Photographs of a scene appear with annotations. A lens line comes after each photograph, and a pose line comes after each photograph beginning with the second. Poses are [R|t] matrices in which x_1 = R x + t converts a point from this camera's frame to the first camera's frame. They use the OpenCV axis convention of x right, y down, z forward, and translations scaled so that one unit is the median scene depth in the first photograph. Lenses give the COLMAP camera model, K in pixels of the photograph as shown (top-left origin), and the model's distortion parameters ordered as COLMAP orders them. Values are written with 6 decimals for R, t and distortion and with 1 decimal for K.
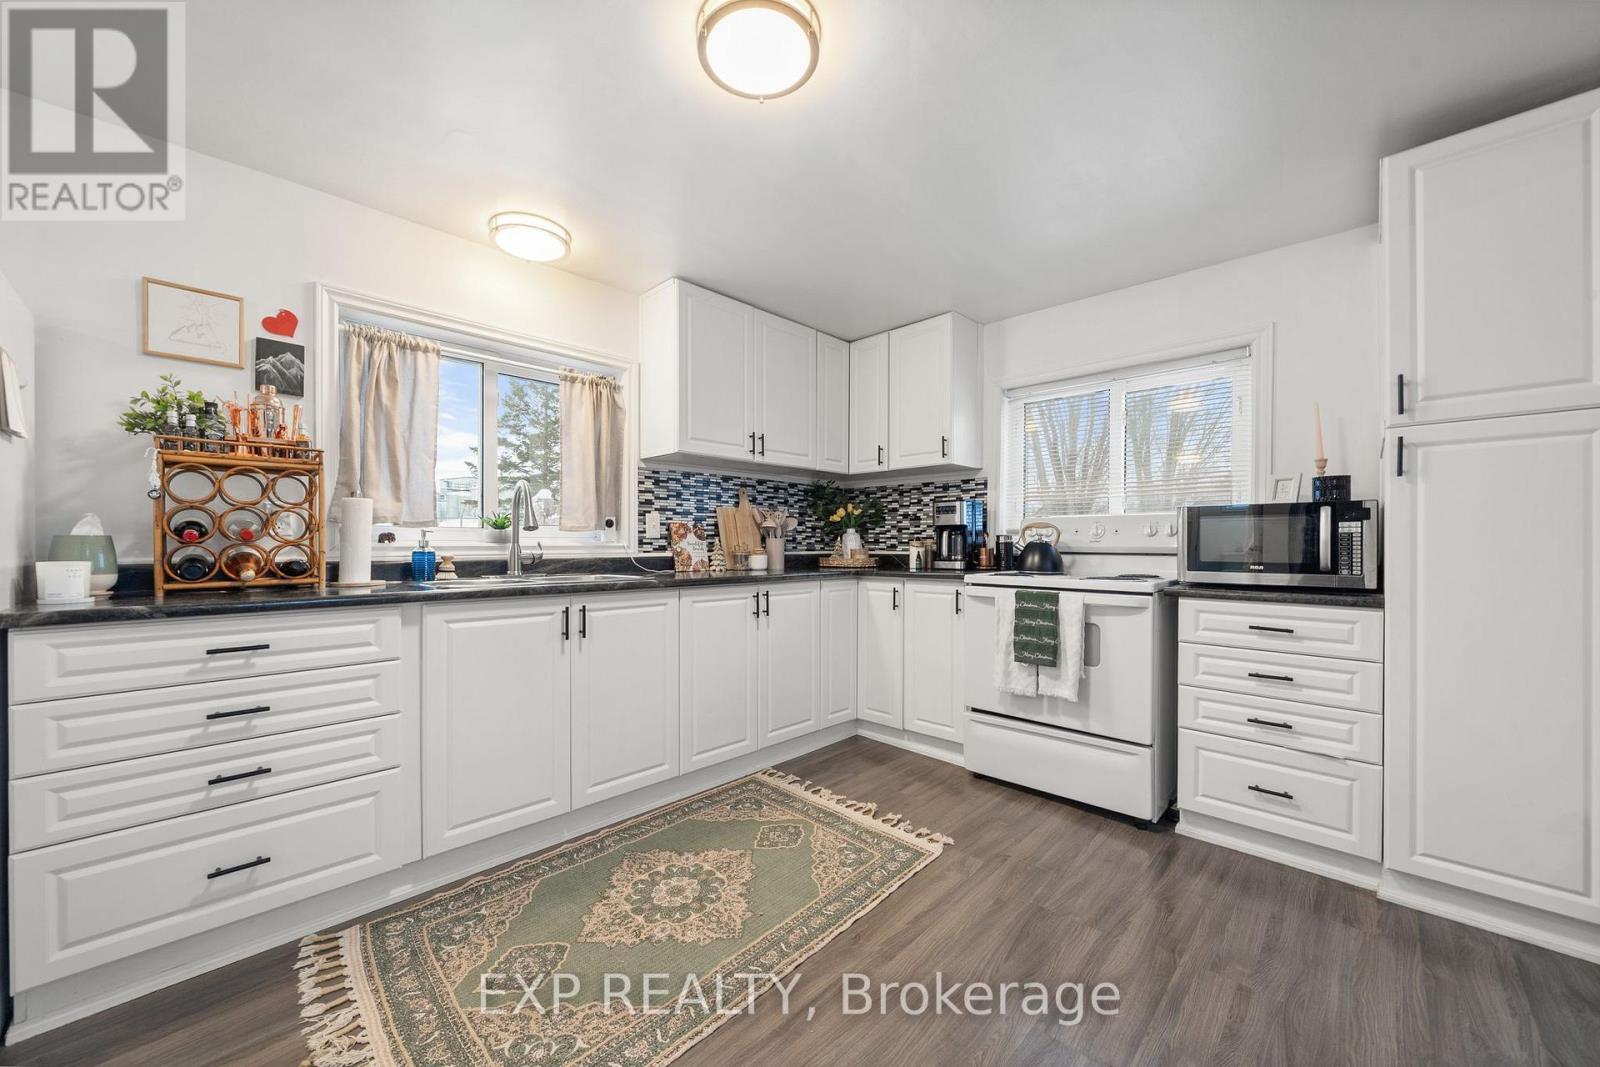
lens RADIAL K [[601.9, 0, 784.3], [0, 601.9, 539.3], [0, 0, 1]] dist [-0.002597, -0.000014]
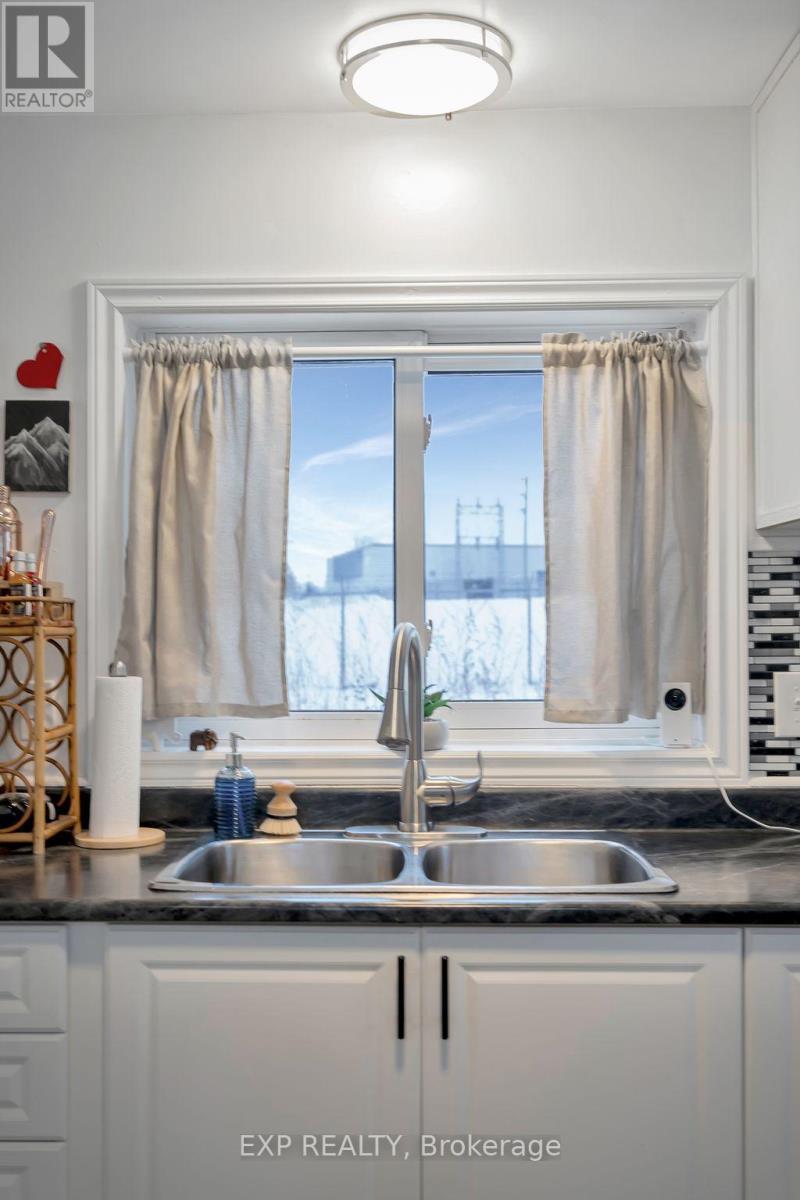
lens RADIAL K [[1262.1, 0, 404.5], [0, 1262.1, 580.0], [0, 0, 1]] dist [0.023724, 0.045657]
pose [[0.683825, -0.010120, -0.729576, 0.231032], [0.009127, 0.999944, -0.005315, -0.118255], [0.729589, -0.003024, 0.683880, 0.341640]]
